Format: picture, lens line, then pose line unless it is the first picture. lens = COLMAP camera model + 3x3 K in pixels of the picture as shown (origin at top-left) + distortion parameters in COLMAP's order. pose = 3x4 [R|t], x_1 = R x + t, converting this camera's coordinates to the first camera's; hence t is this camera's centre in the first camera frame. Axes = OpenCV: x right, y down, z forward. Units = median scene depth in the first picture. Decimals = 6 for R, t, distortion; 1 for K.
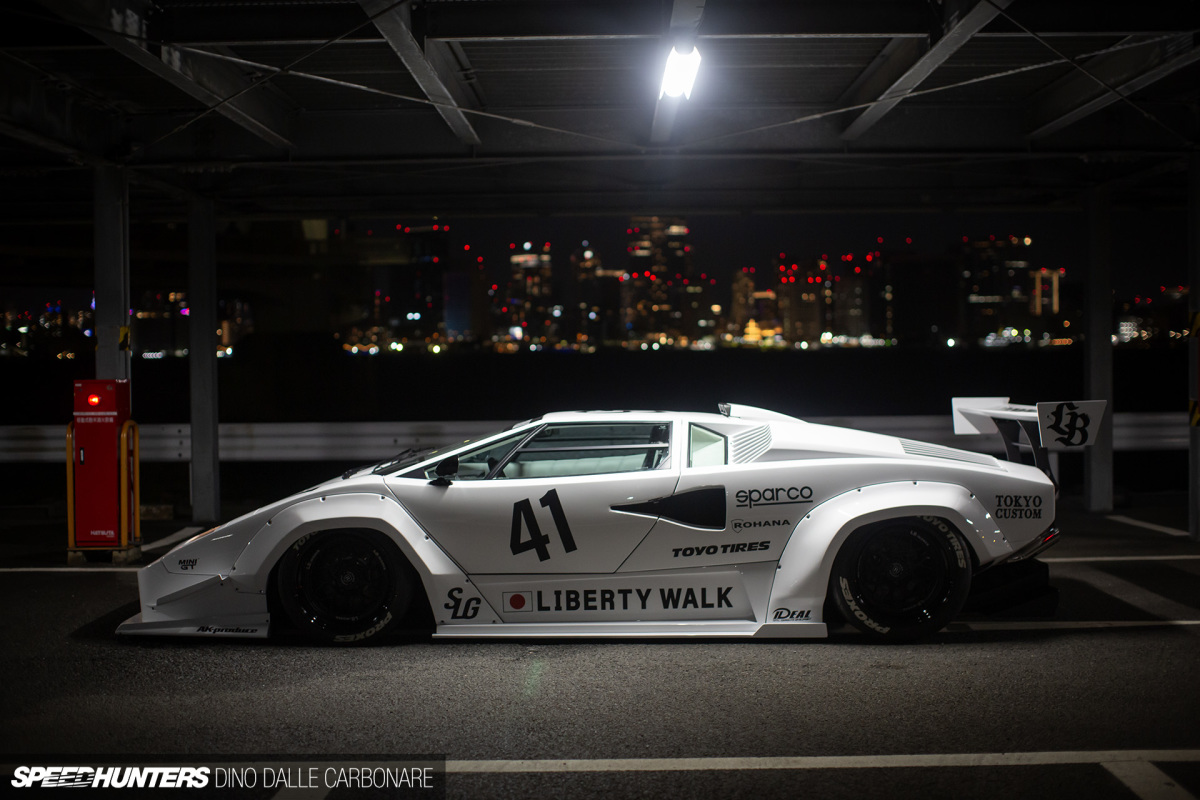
lens RADIAL K [[1740.3, 0, 605.4], [0, 1740.3, 374.6], [0, 0, 1]] dist [-0.134939, 0.000000]
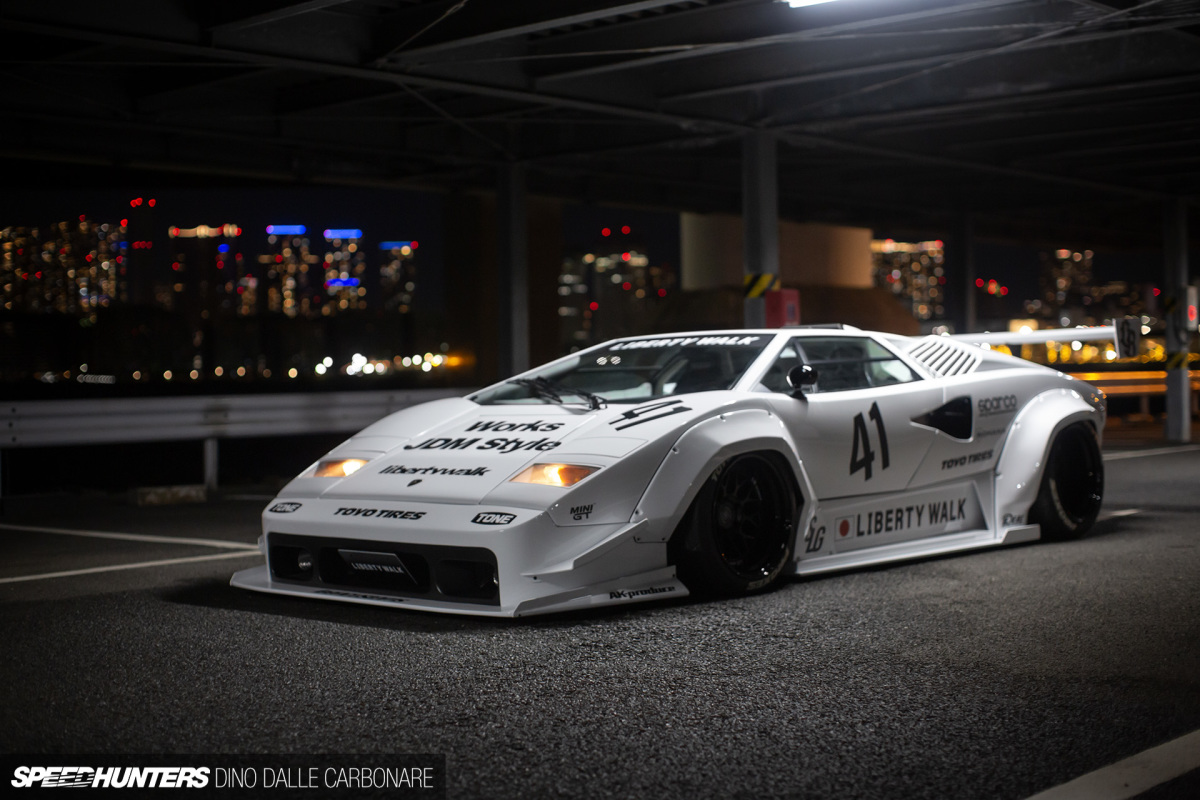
lens RADIAL K [[1740.3, 0, 623.1], [0, 1740.3, 386.1], [0, 0, 1]] dist [-0.134939, 0.000000]
pose [[0.661178, -0.007210, 0.750194, -0.804307], [0.020918, 0.999742, -0.008829, 0.062890], [-0.749937, 0.021530, 0.661159, 0.491365]]
